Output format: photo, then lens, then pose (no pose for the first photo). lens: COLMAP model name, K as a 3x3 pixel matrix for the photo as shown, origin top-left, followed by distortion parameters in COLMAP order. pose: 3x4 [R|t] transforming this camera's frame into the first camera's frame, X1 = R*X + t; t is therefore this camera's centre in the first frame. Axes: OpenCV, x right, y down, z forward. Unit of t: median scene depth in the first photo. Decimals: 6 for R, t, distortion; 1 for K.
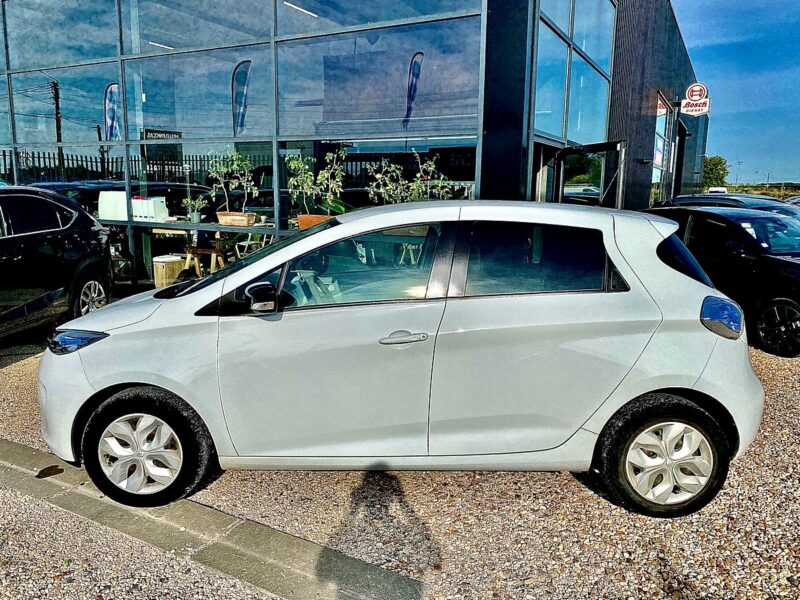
lens RADIAL K [[612.1, 0, 400.0], [0, 612.1, 300.0], [0, 0, 1]] dist [0.007599, -0.001925]
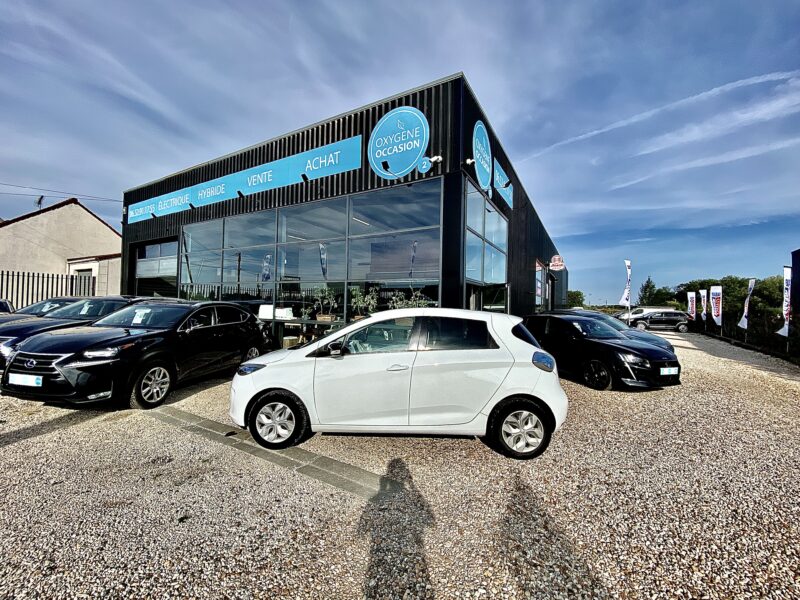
lens RADIAL K [[325.9, 0, 400.0], [0, 325.9, 300.0], [0, 0, 1]] dist [0.017255, -0.018835]
pose [[0.999358, 0.008639, -0.034774, 0.044186], [-0.015319, 0.980344, -0.196699, 0.042996], [0.032391, 0.197105, 0.979847, -0.172970]]
